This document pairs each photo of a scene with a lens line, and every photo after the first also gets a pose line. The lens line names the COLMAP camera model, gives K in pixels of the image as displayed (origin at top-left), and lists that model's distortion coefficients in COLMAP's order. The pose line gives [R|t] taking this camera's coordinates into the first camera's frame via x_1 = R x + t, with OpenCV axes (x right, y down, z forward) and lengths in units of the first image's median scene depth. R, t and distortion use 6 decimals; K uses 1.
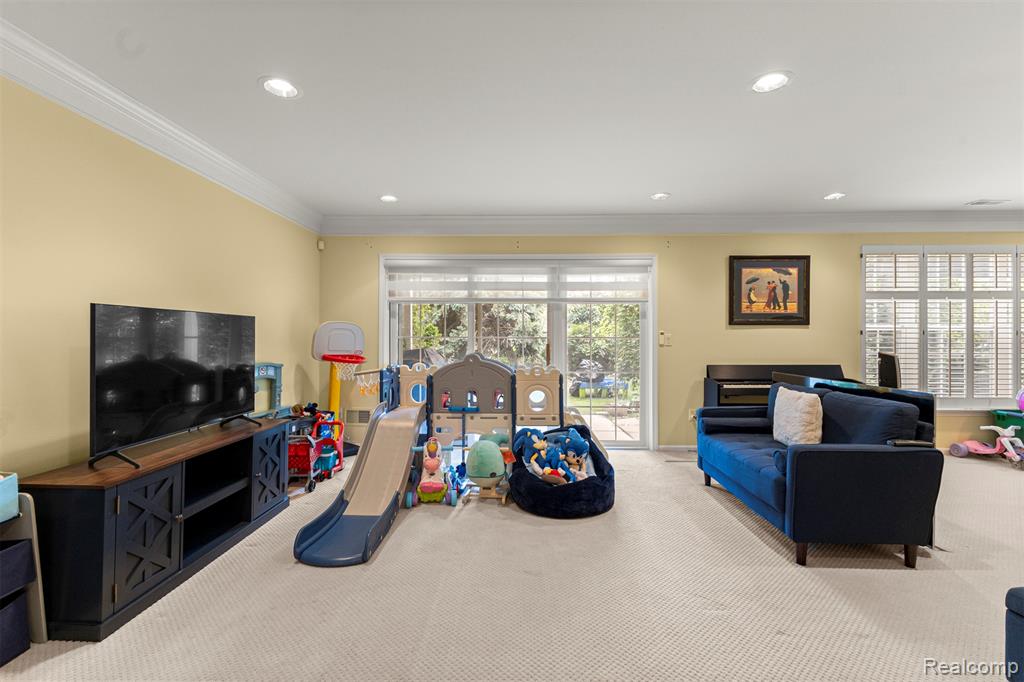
lens RADIAL K [[439.8, 0, 512.6], [0, 439.8, 334.9], [0, 0, 1]] dist [0.000757, 0.000168]
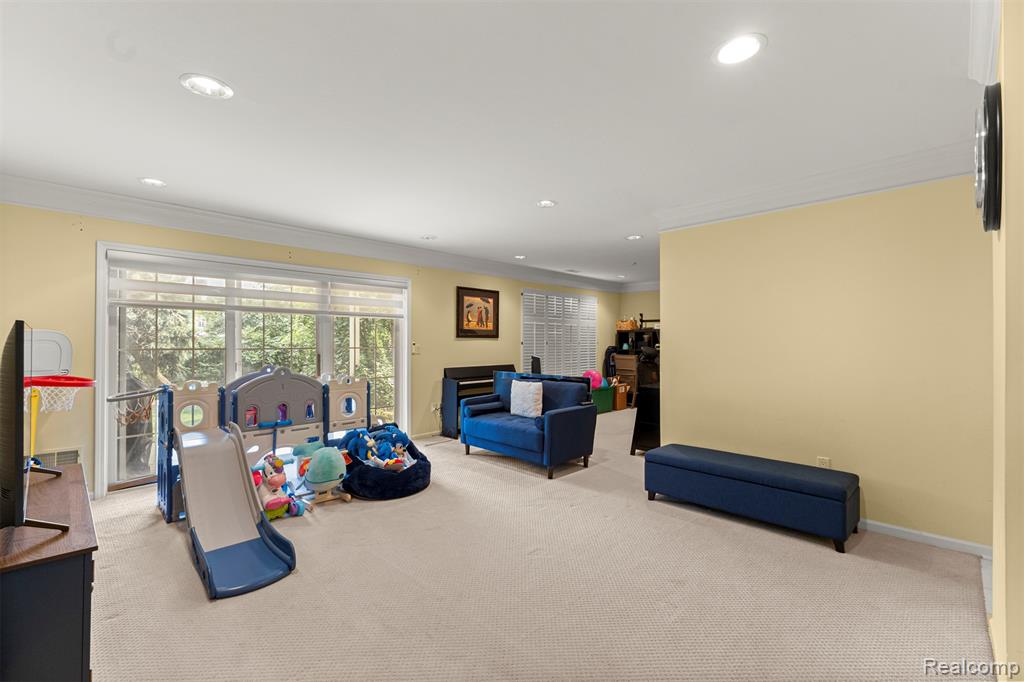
lens RADIAL K [[441.5, 0, 510.7], [0, 441.5, 339.1], [0, 0, 1]] dist [0.006755, 0.000385]
pose [[0.684120, 0.004829, 0.729353, -0.474933], [-0.005910, 0.999982, -0.001077, -0.022097], [-0.729345, -0.003574, 0.684136, -0.056279]]
